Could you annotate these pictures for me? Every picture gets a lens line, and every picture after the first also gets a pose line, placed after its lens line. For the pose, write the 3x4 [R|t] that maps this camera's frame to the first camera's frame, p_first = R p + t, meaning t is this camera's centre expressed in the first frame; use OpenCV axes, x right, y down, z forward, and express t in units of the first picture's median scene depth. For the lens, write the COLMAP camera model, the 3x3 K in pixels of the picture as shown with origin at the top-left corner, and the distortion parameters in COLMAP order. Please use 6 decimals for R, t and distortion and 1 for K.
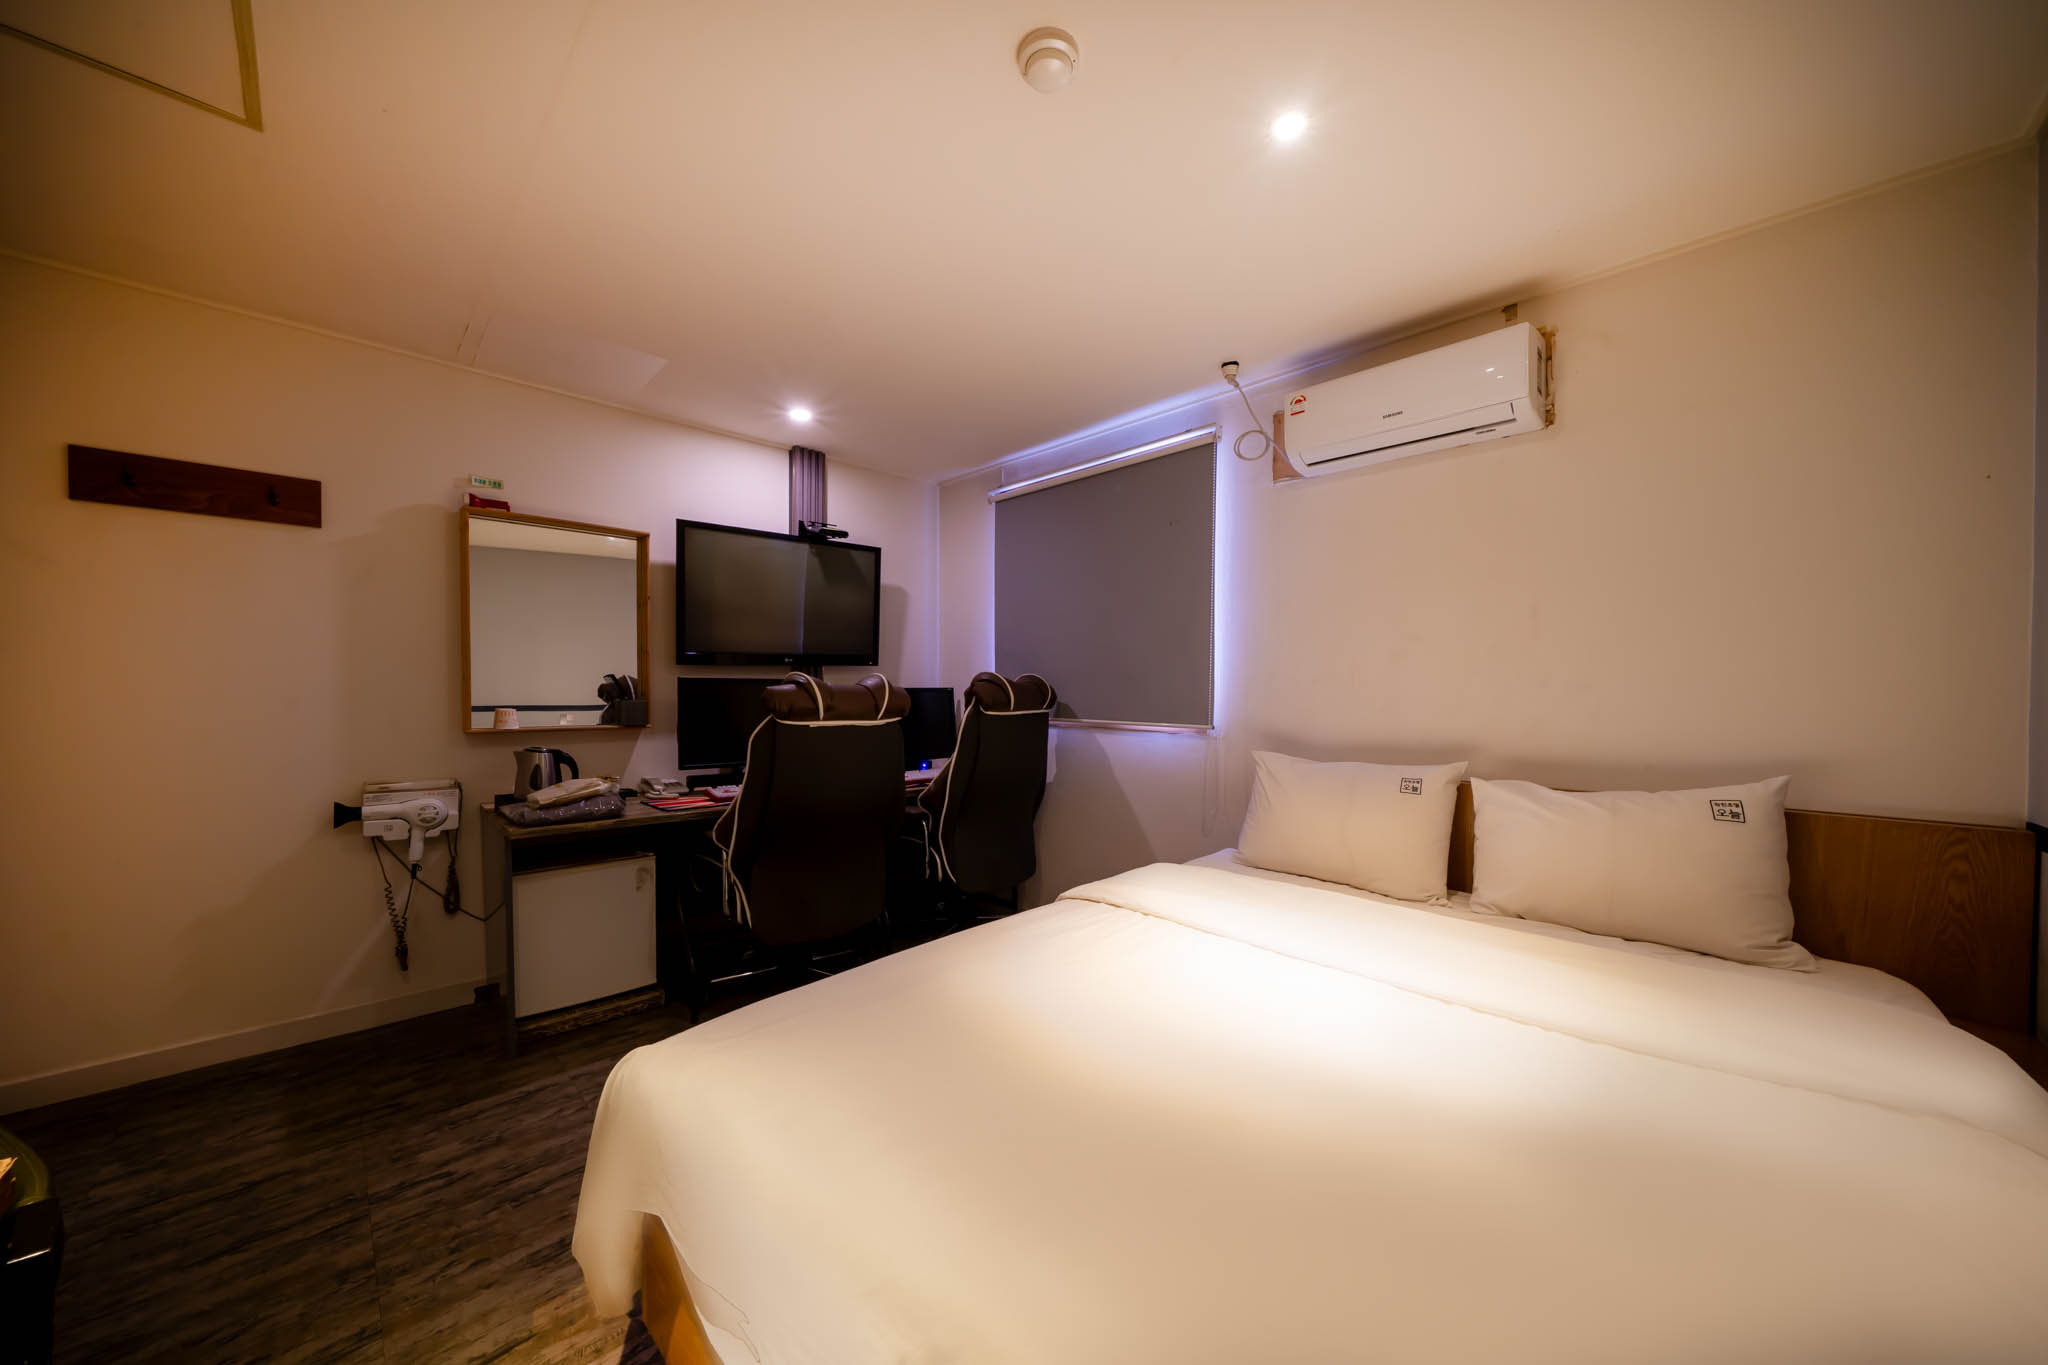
lens RADIAL K [[708.5, 0, 1023.5], [0, 708.5, 696.9], [0, 0, 1]] dist [0.002191, 0.000257]
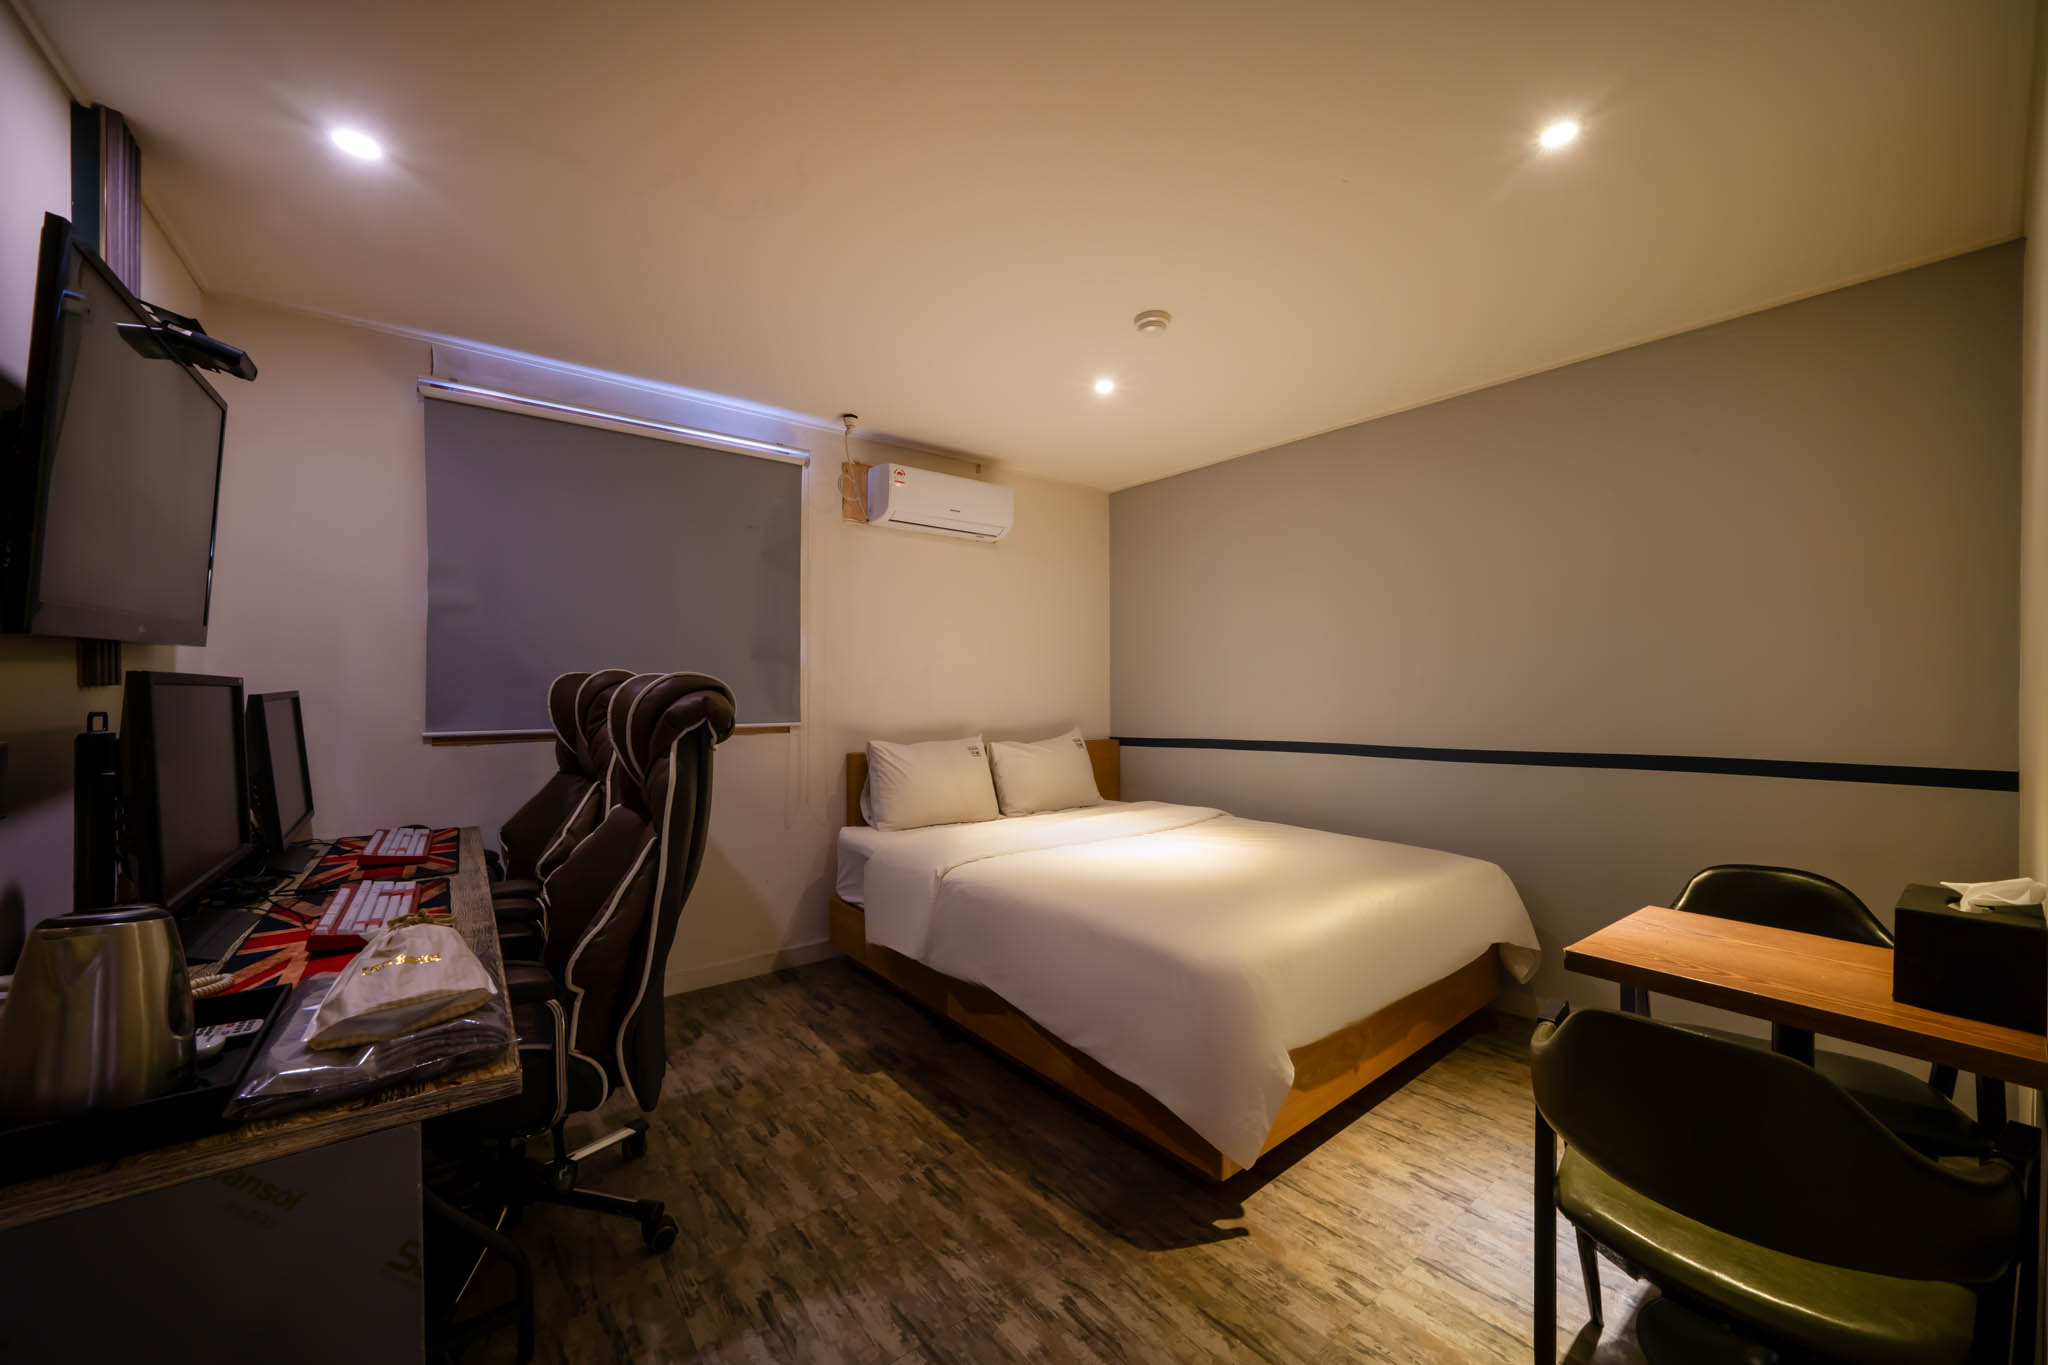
lens RADIAL K [[751.2, 0, 1031.4], [0, 751.2, 681.9], [0, 0, 1]] dist [0.000726, 0.000020]
pose [[0.122731, 0.002762, 0.992436, -1.222241], [0.009600, 0.999946, -0.003970, -0.023427], [-0.992394, 0.010014, 0.122698, 0.734285]]
